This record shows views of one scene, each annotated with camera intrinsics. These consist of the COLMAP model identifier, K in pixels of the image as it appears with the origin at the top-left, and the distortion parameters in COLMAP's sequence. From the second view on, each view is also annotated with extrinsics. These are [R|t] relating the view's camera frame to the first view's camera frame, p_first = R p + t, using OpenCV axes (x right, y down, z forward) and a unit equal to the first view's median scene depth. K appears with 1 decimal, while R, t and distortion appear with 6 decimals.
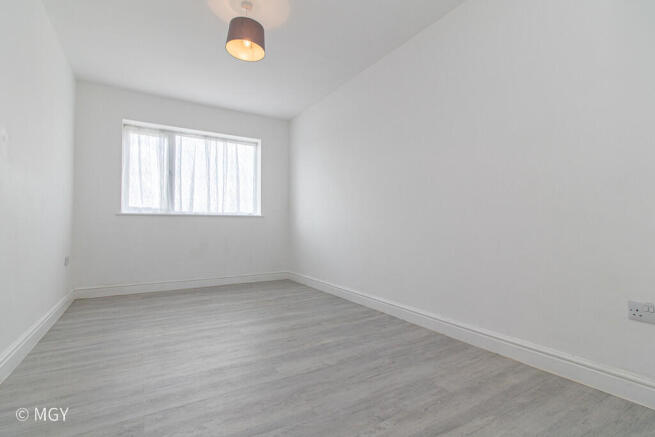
lens RADIAL K [[309.5, 0, 327.5], [0, 309.5, 218.5], [0, 0, 1]] dist [0.001560, 0.000319]
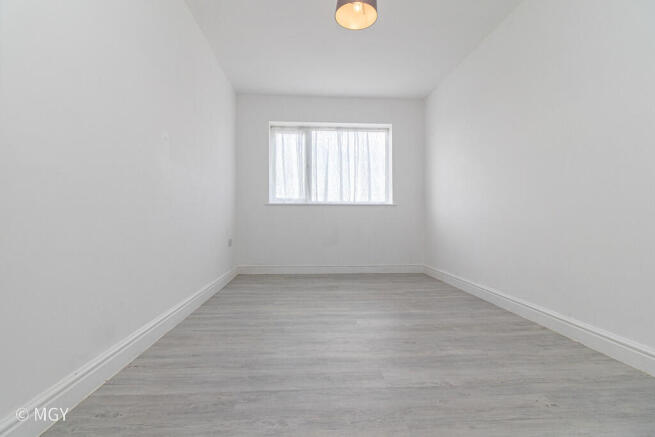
lens RADIAL K [[302.8, 0, 324.4], [0, 302.8, 216.3], [0, 0, 1]] dist [0.003222, 0.000026]
pose [[0.886175, -0.003453, -0.463337, 0.046576], [0.008746, 0.999919, 0.009276, 0.026676], [0.463268, -0.012273, 0.886133, 0.114757]]
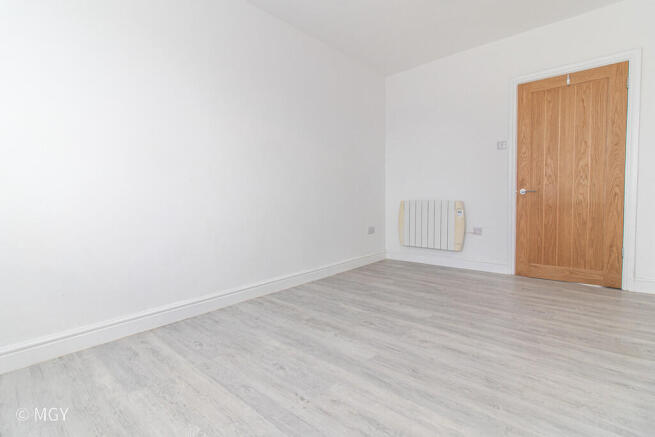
lens RADIAL K [[309.5, 0, 327.5], [0, 309.5, 218.5], [0, 0, 1]] dist [0.001560, 0.000319]
pose [[-0.298465, -0.057910, 0.952662, -0.700771], [-0.008389, 0.998278, 0.058055, 0.018105], [-0.954384, 0.009336, -0.298437, 1.028516]]
